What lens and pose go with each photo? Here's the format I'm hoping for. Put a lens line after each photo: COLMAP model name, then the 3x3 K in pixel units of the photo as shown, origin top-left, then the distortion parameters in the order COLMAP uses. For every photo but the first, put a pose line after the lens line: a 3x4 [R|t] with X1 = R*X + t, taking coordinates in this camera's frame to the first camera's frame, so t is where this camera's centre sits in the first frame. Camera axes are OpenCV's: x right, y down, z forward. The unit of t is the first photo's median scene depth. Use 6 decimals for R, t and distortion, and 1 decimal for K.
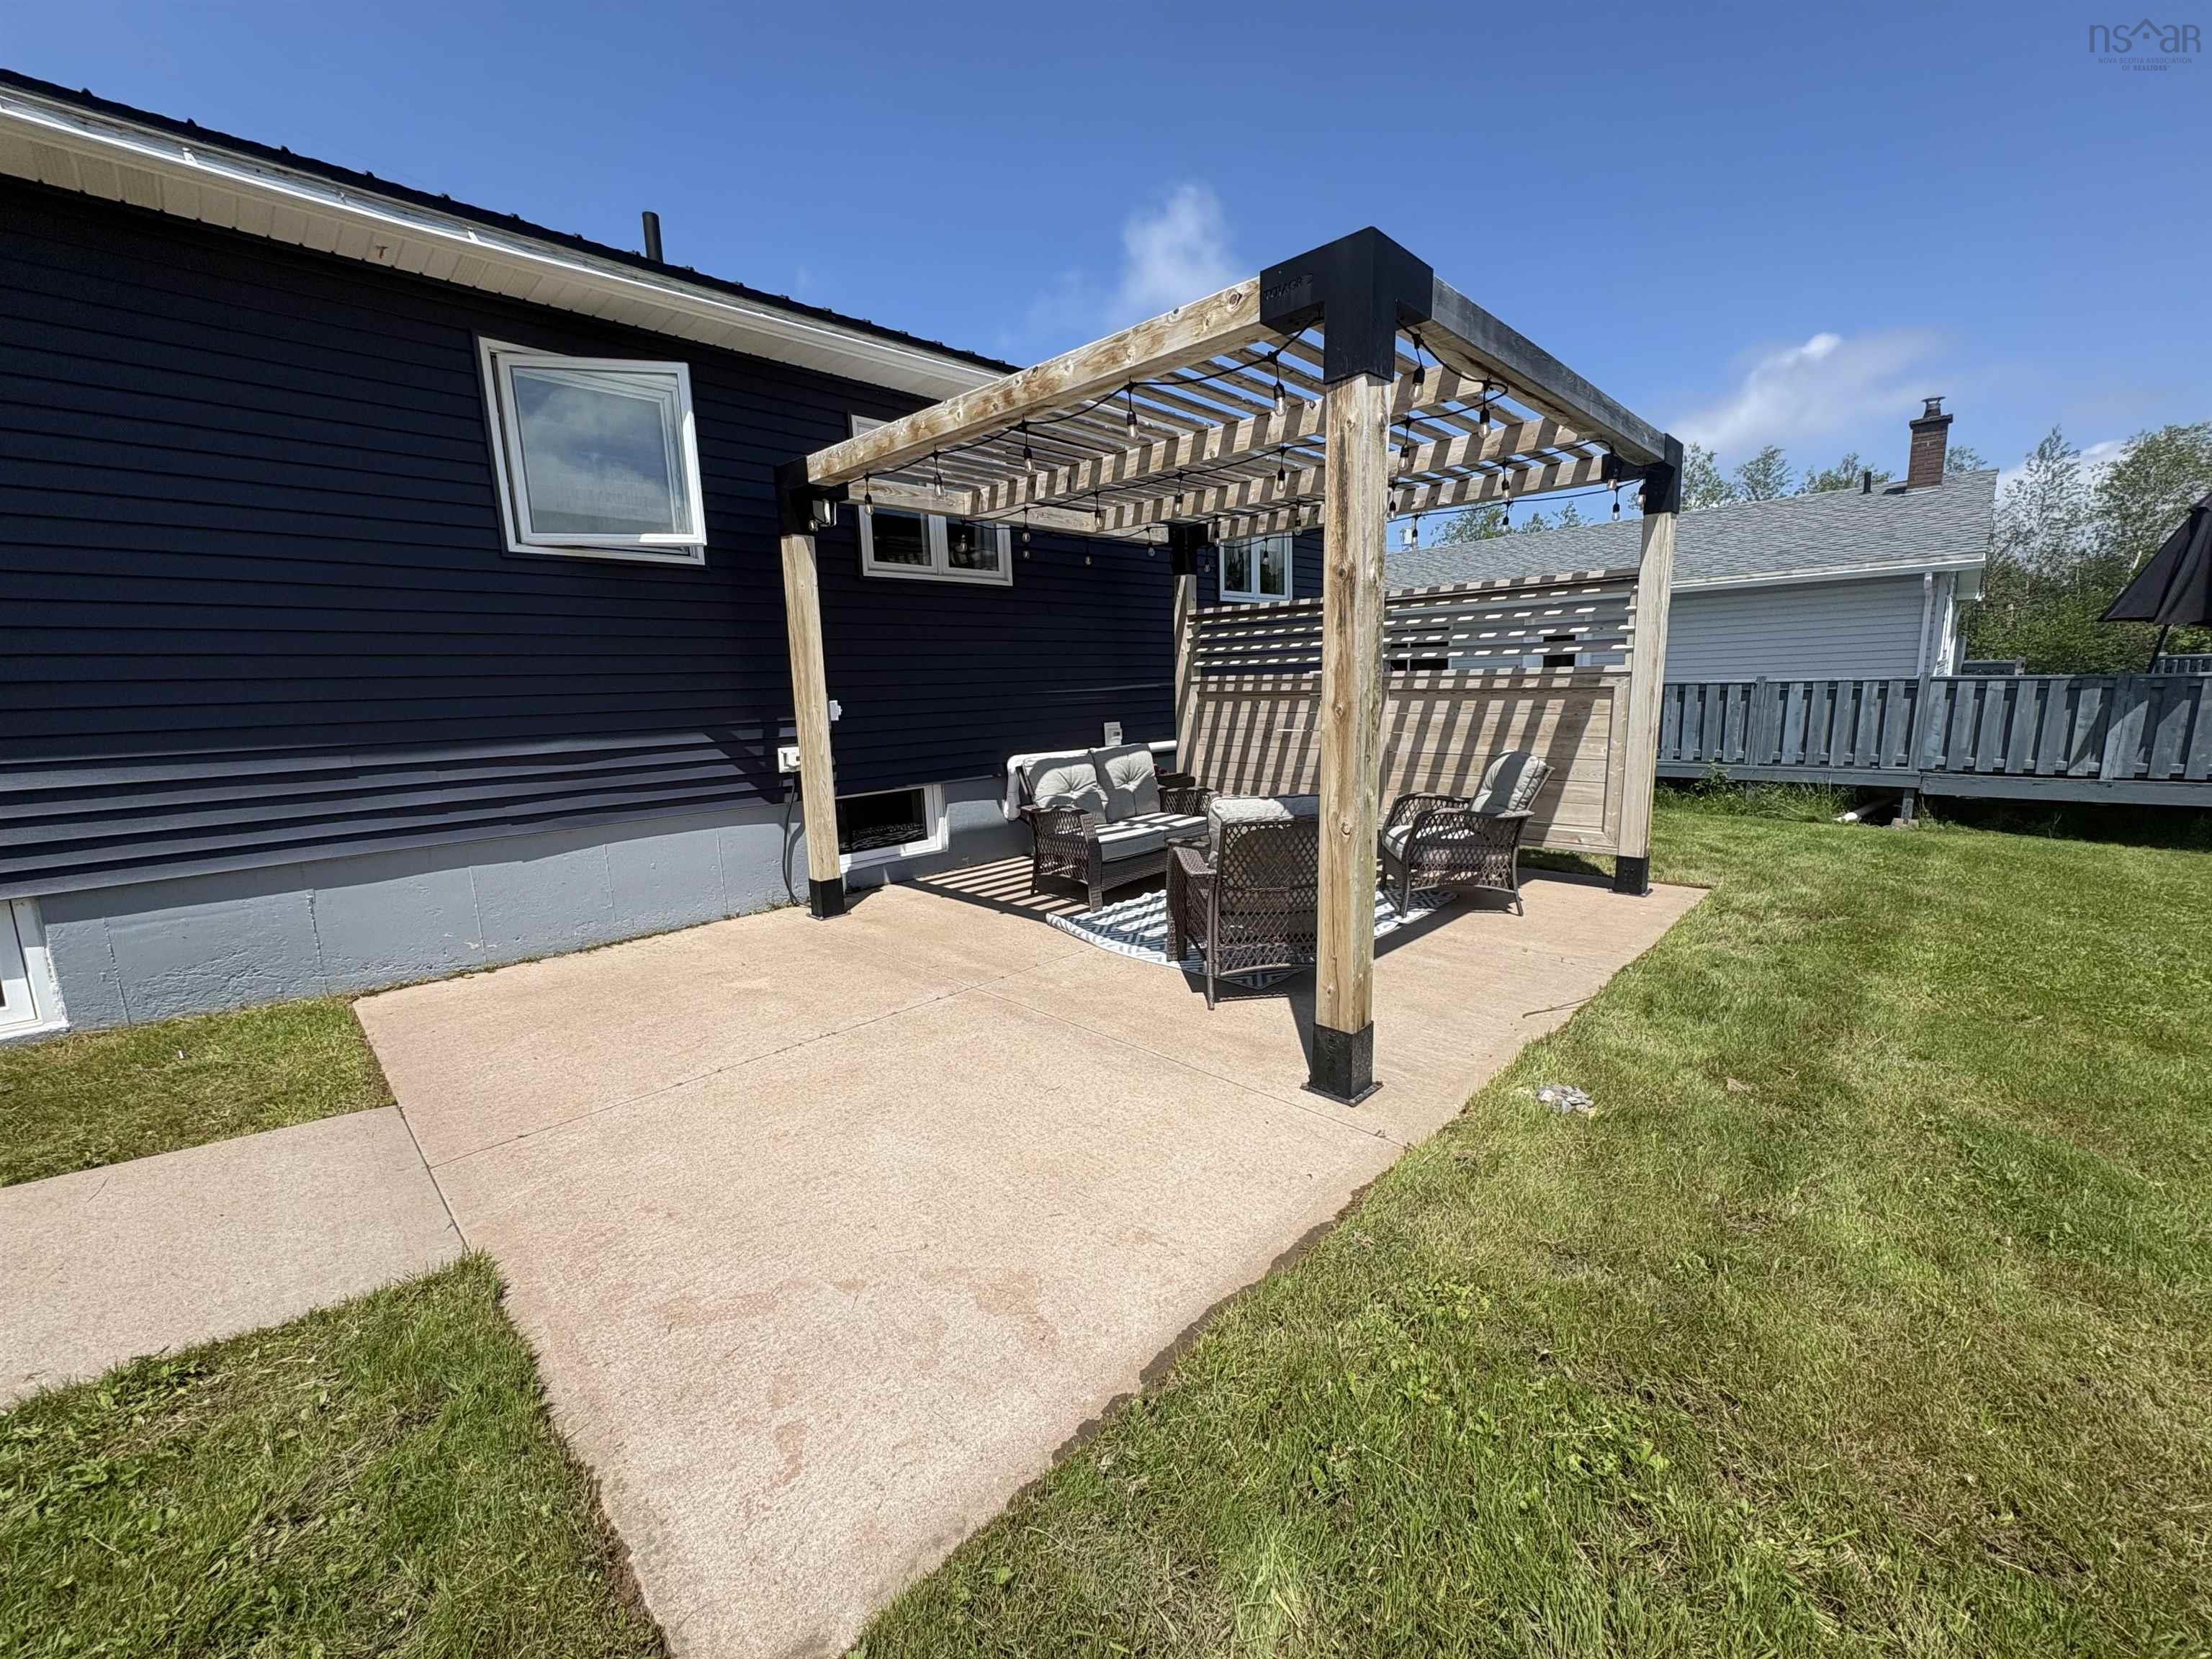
lens RADIAL K [[887.0, 0, 1106.0], [0, 887.0, 829.5], [0, 0, 1]] dist [0.002251, 0.000282]
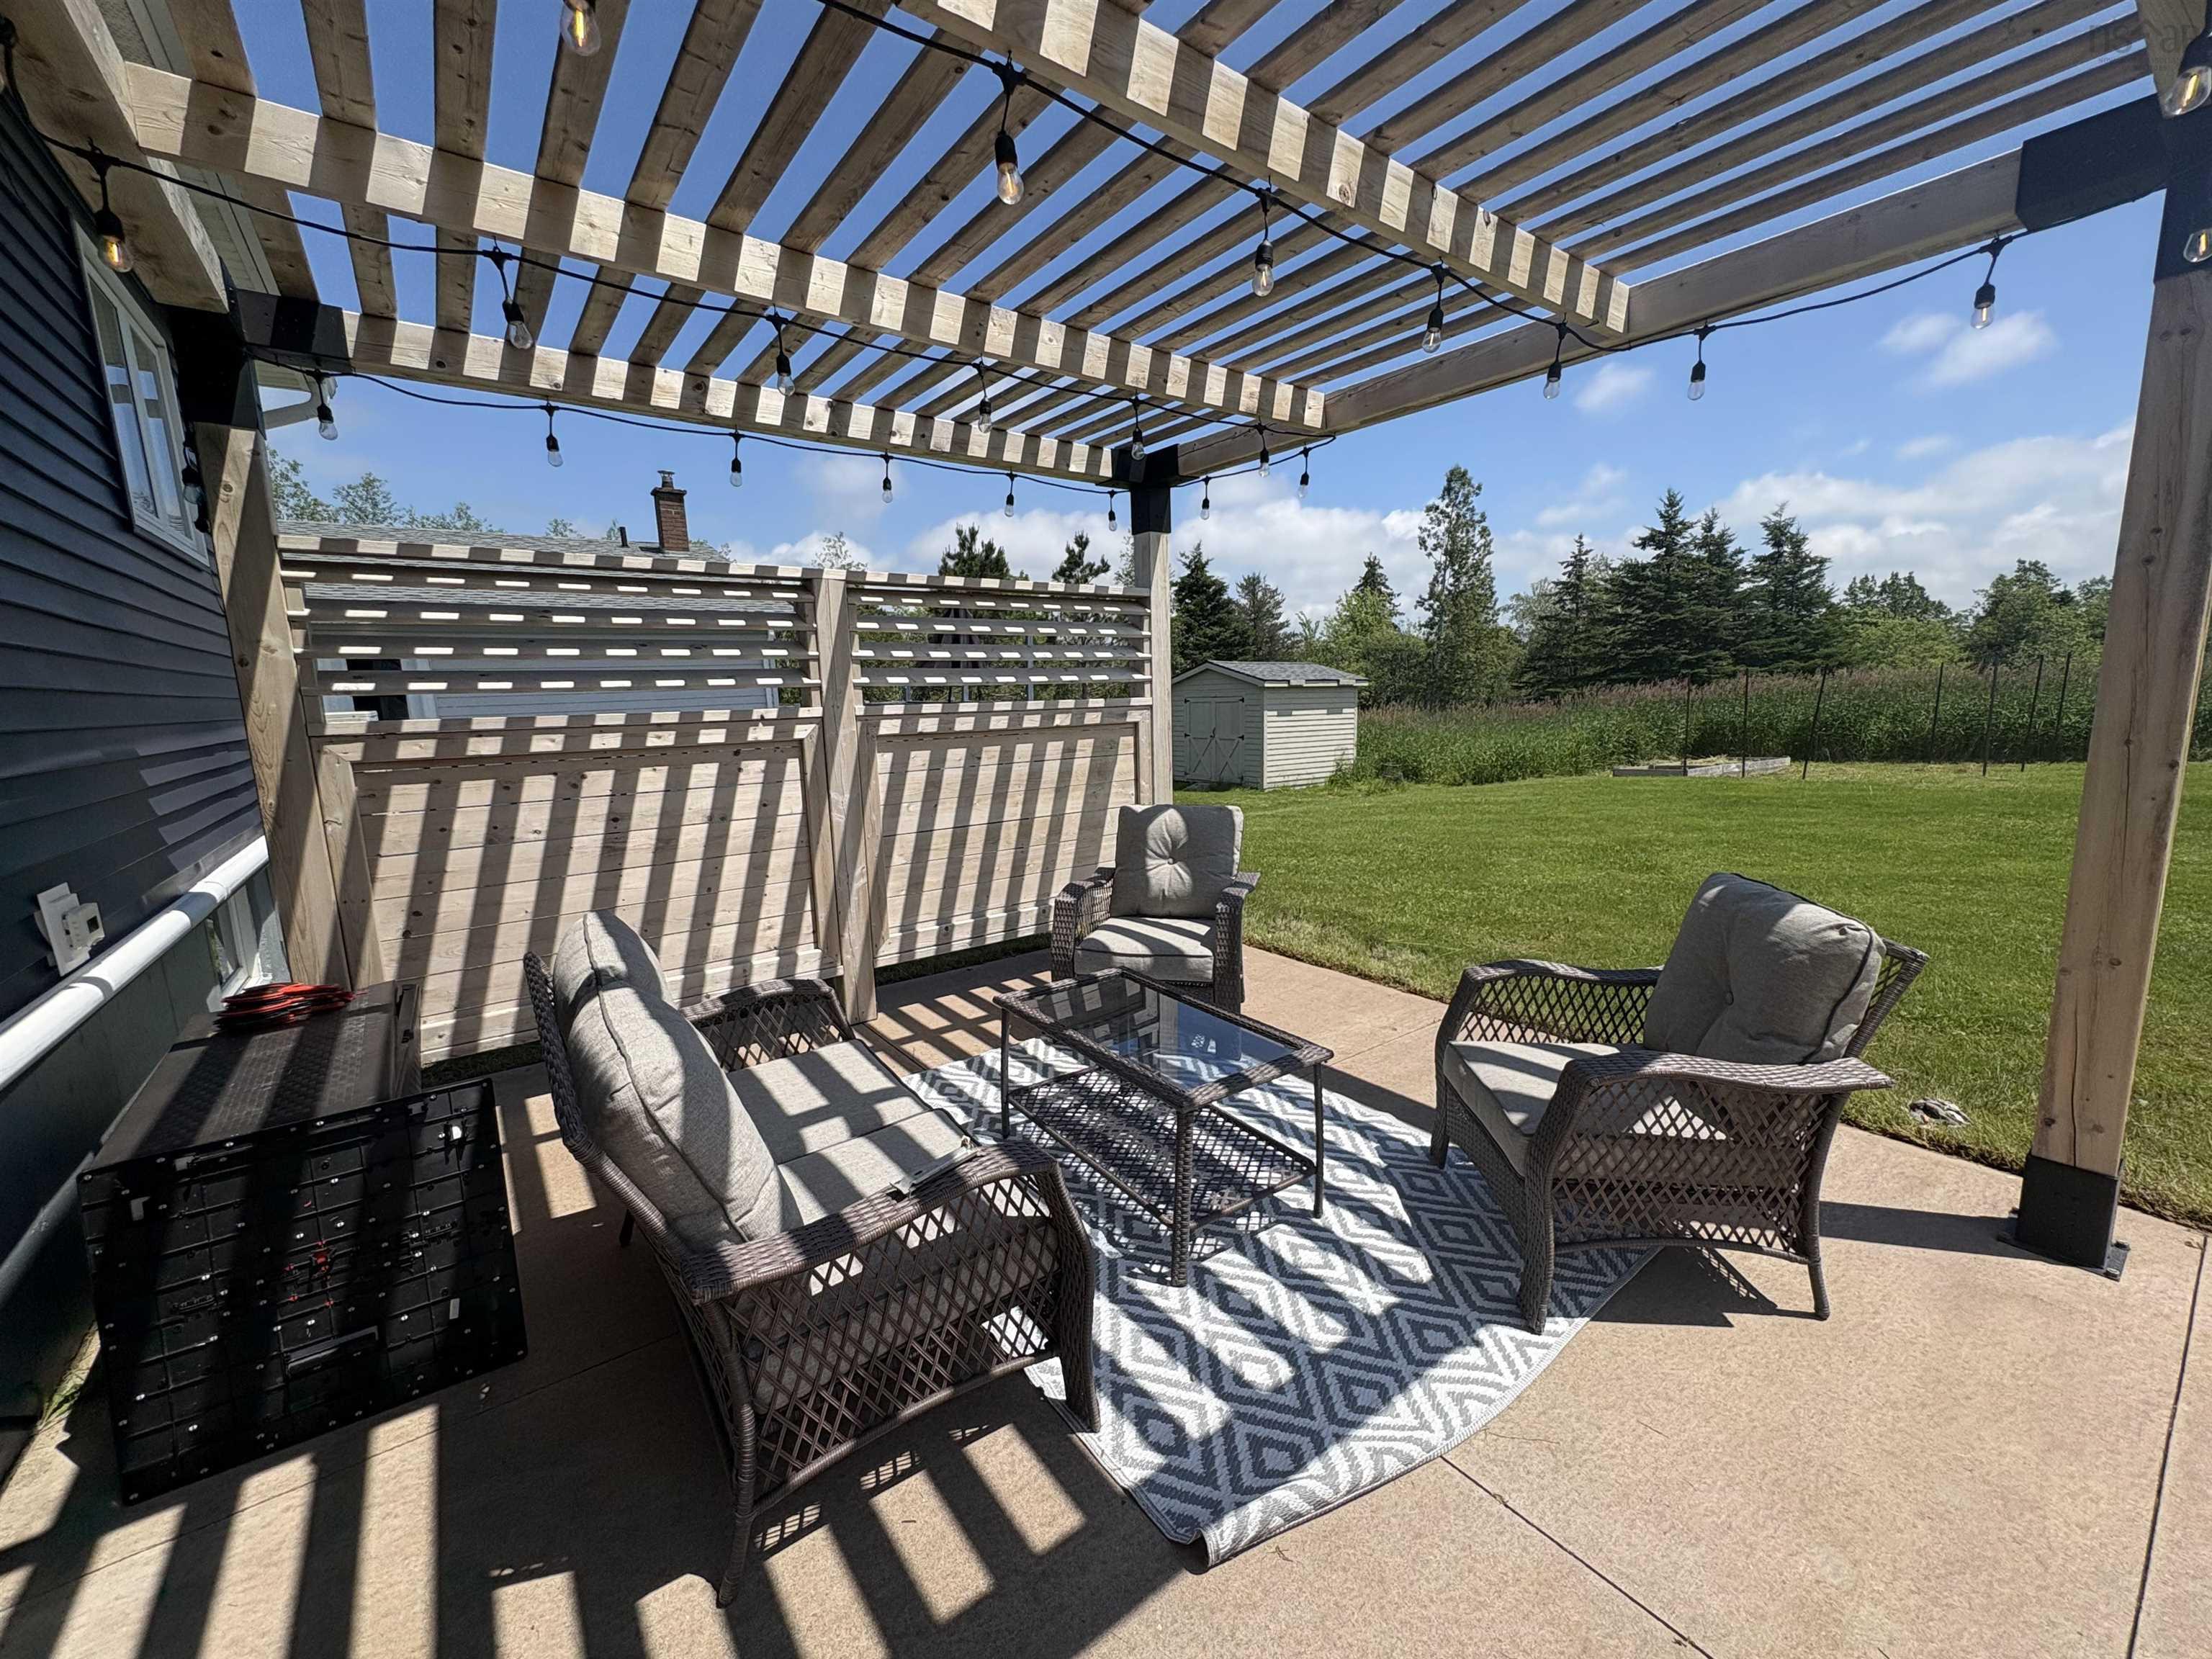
lens RADIAL K [[887.0, 0, 1106.0], [0, 887.0, 829.5], [0, 0, 1]] dist [0.002251, 0.000282]
pose [[0.151303, -0.127264, 0.980261, -0.271515], [0.185830, 0.977658, 0.098243, -0.133808], [-0.970863, 0.167297, 0.171572, 0.805804]]
